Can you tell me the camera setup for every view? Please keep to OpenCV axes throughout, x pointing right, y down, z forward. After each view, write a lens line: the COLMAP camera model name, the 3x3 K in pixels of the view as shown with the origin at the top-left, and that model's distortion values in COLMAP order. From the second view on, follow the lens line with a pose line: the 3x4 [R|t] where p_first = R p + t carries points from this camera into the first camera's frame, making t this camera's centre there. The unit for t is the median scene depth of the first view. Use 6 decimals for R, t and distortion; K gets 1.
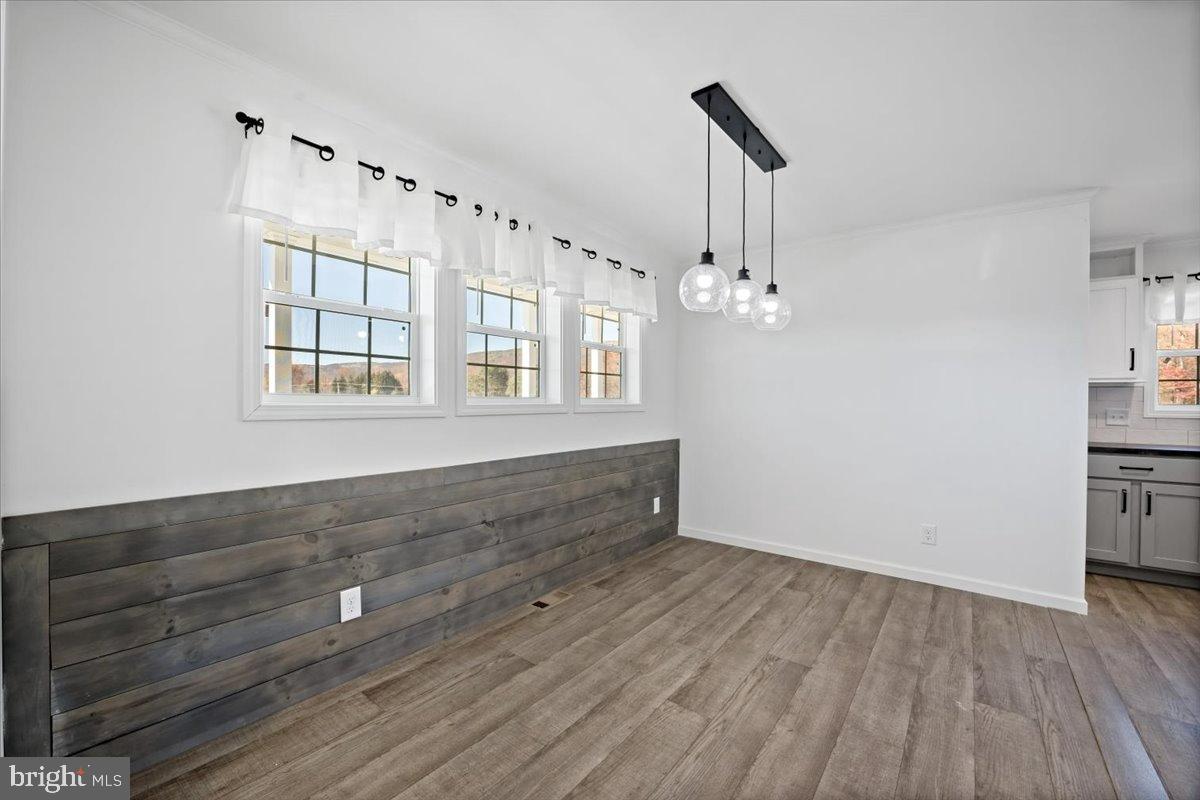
lens RADIAL K [[484.6, 0, 594.2], [0, 484.6, 402.9], [0, 0, 1]] dist [-0.007609, 0.002654]
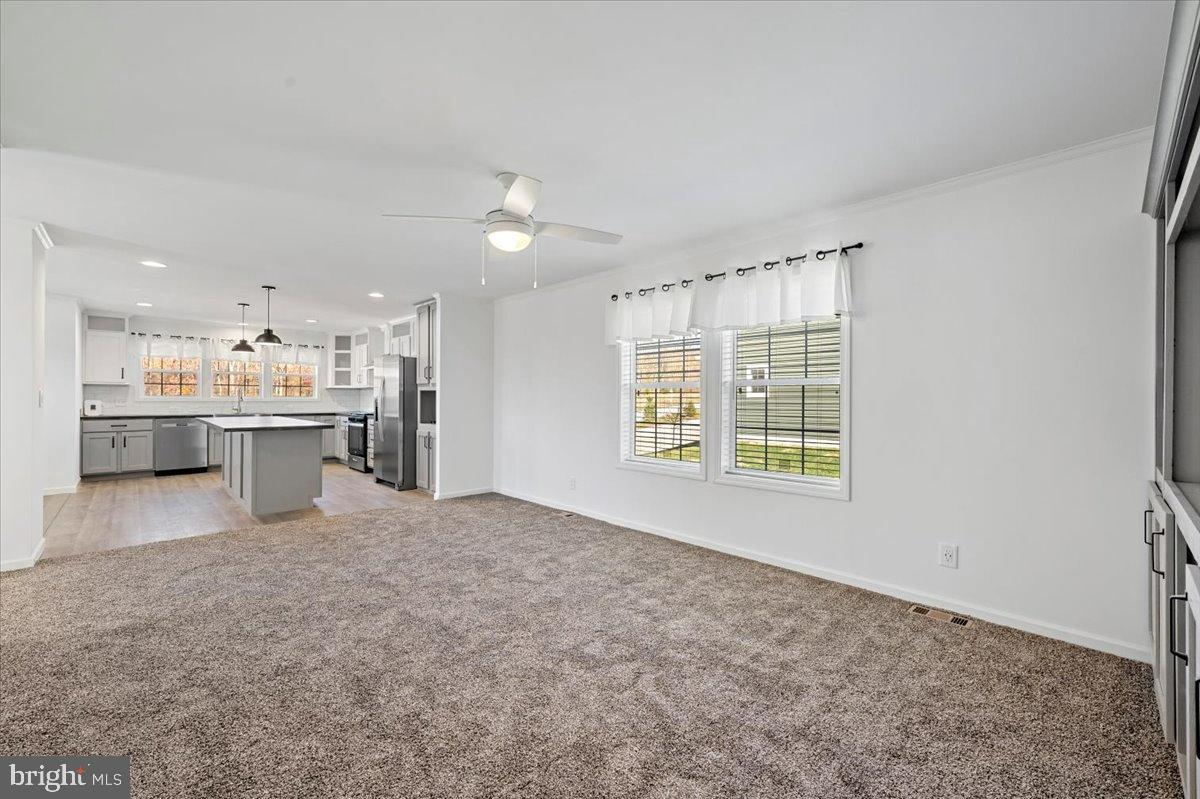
lens RADIAL K [[484.6, 0, 599.0], [0, 484.6, 398.3], [0, 0, 1]] dist [-0.007609, 0.002654]
pose [[0.144353, -0.009304, 0.989482, -0.914053], [-0.001531, 0.999953, 0.009625, -0.011319], [-0.989525, -0.002905, 0.144332, -1.918590]]
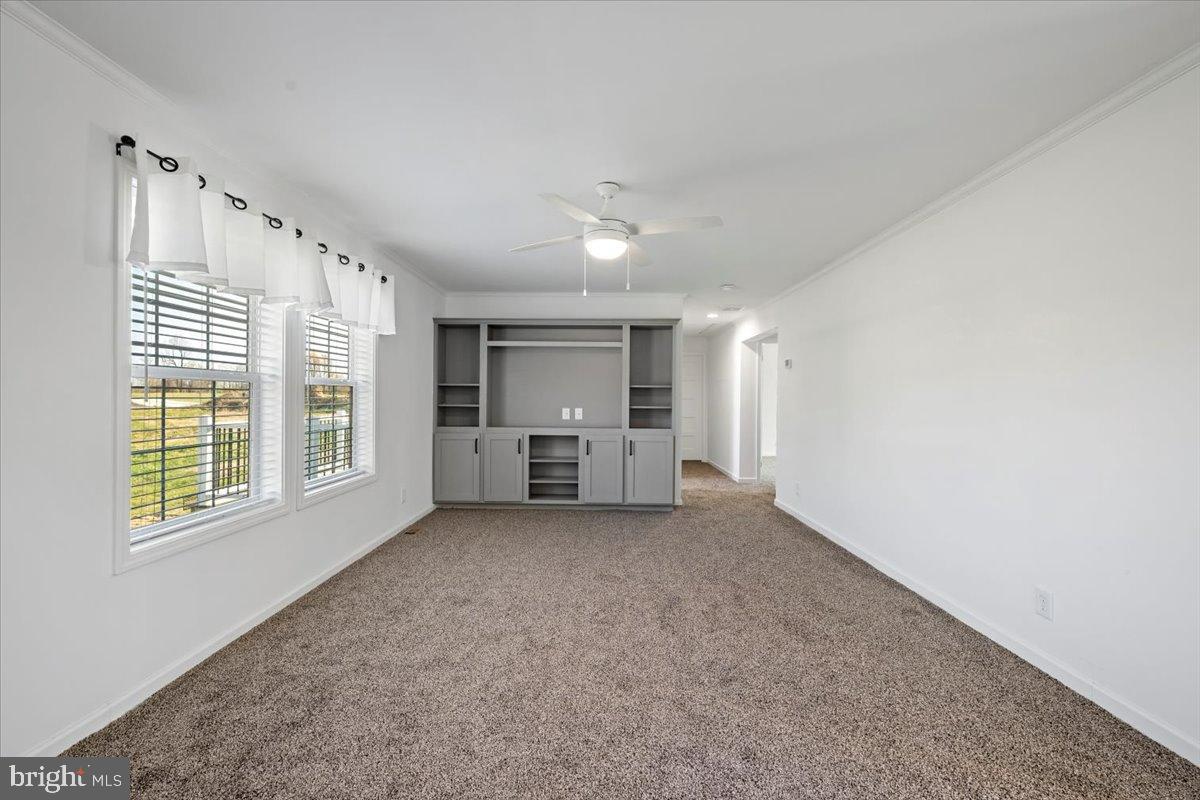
lens RADIAL K [[484.6, 0, 596.6], [0, 484.6, 400.7], [0, 0, 1]] dist [-0.007609, 0.002654]
pose [[-0.801829, -0.012535, -0.597422, 0.857277], [-0.014180, 0.999898, -0.001949, 0.000800], [0.597386, 0.006909, -0.801924, -0.644090]]
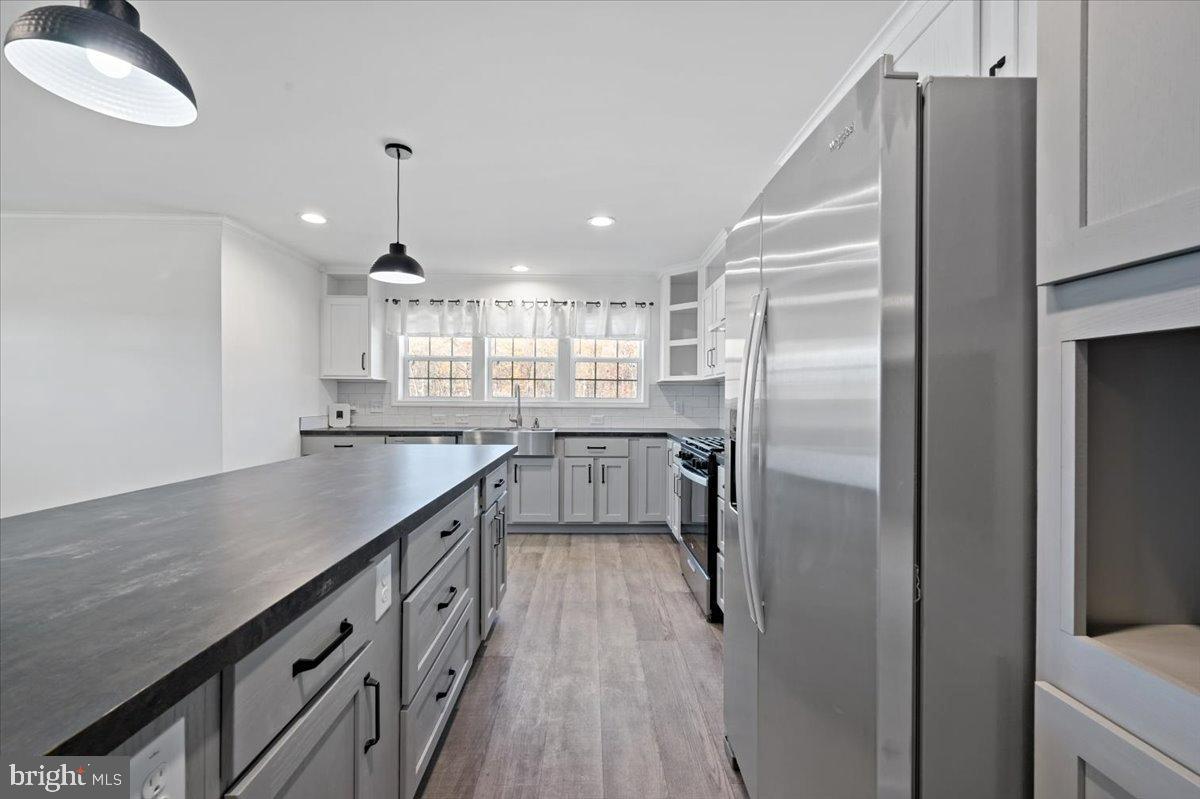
lens RADIAL K [[484.6, 0, 604.9], [0, 484.6, 401.3], [0, 0, 1]] dist [-0.007609, 0.002654]
pose [[0.772238, -0.008634, 0.635274, 1.151738], [0.003435, 0.999950, 0.009416, 0.007747], [-0.635324, -0.005089, 0.772229, -0.614929]]
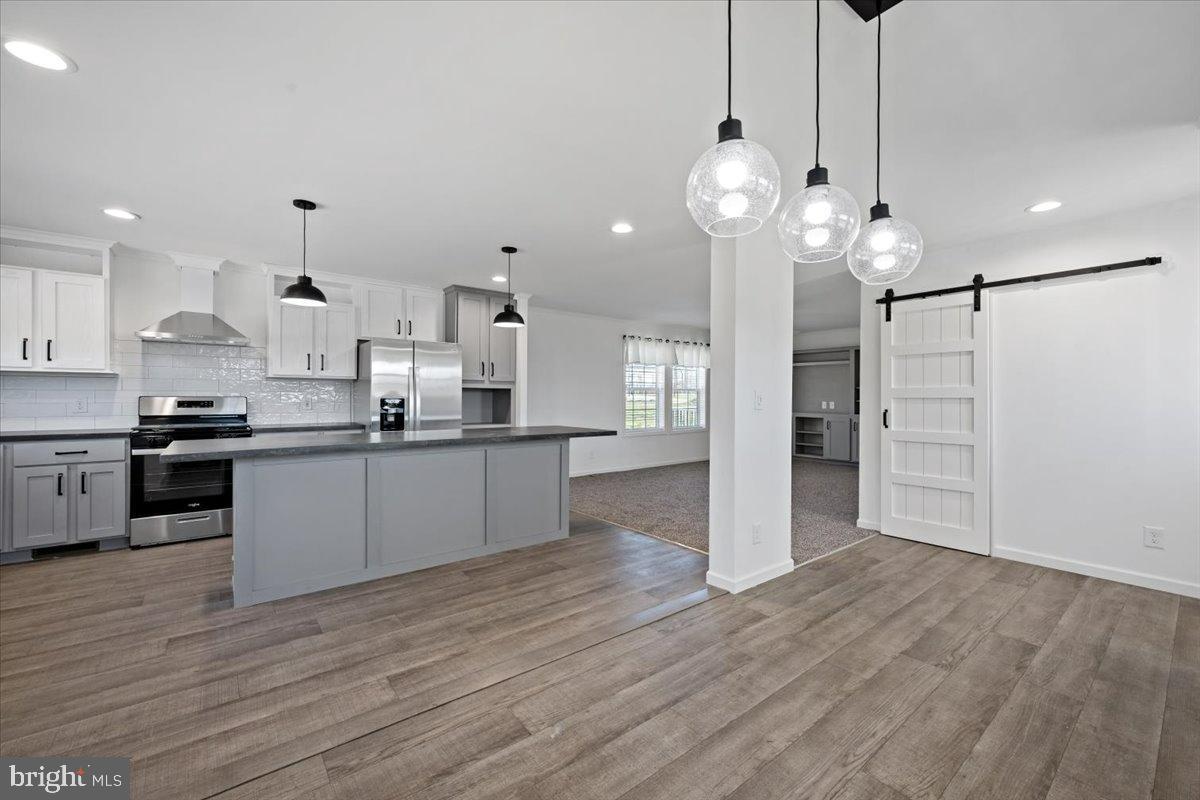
lens RADIAL K [[484.6, 0, 602.2], [0, 484.6, 393.9], [0, 0, 1]] dist [-0.007609, 0.002654]
pose [[-0.971579, -0.012221, 0.236398, 0.378271], [-0.012603, 0.999921, -0.000107, -0.004173], [-0.236378, -0.003083, -0.971656, 1.484740]]
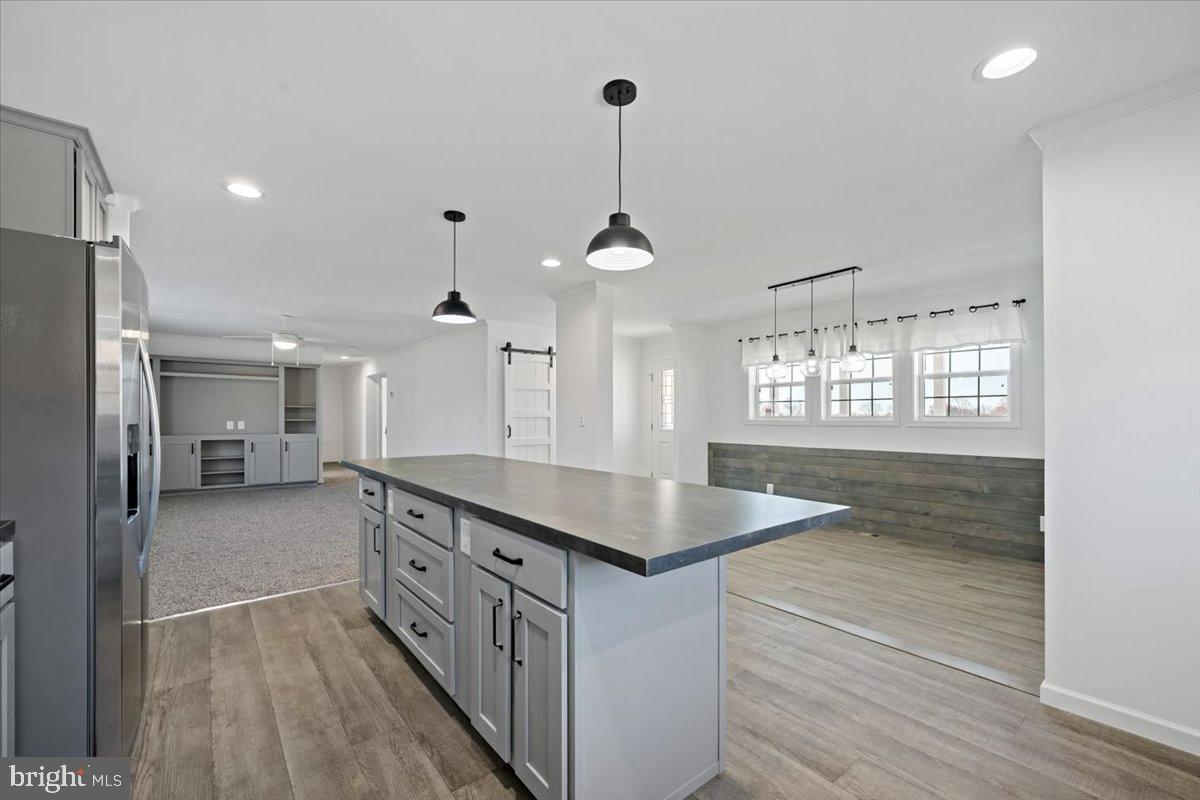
lens RADIAL K [[484.6, 0, 591.4], [0, 484.6, 422.9], [0, 0, 1]] dist [-0.007609, 0.002654]
pose [[-0.235445, 0.003269, -0.971882, 2.185861], [-0.007002, 0.999963, 0.005059, 0.011529], [0.971862, 0.007997, -0.235414, 0.548711]]
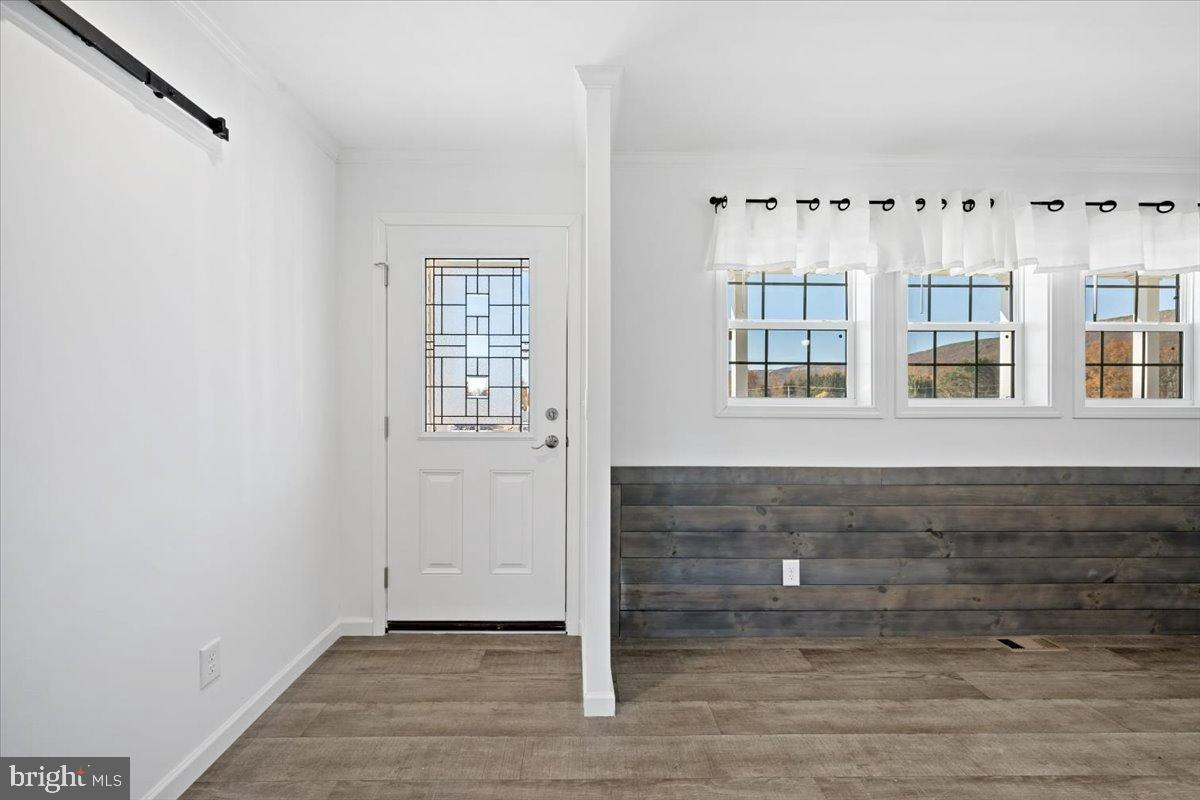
lens RADIAL K [[484.6, 0, 583.4], [0, 484.6, 403.3], [0, 0, 1]] dist [-0.007609, 0.002654]
pose [[0.627546, -0.000805, -0.778579, 0.090193], [-0.001921, 0.999995, -0.002582, 0.001453], [0.778577, 0.003116, 0.627541, -0.128111]]
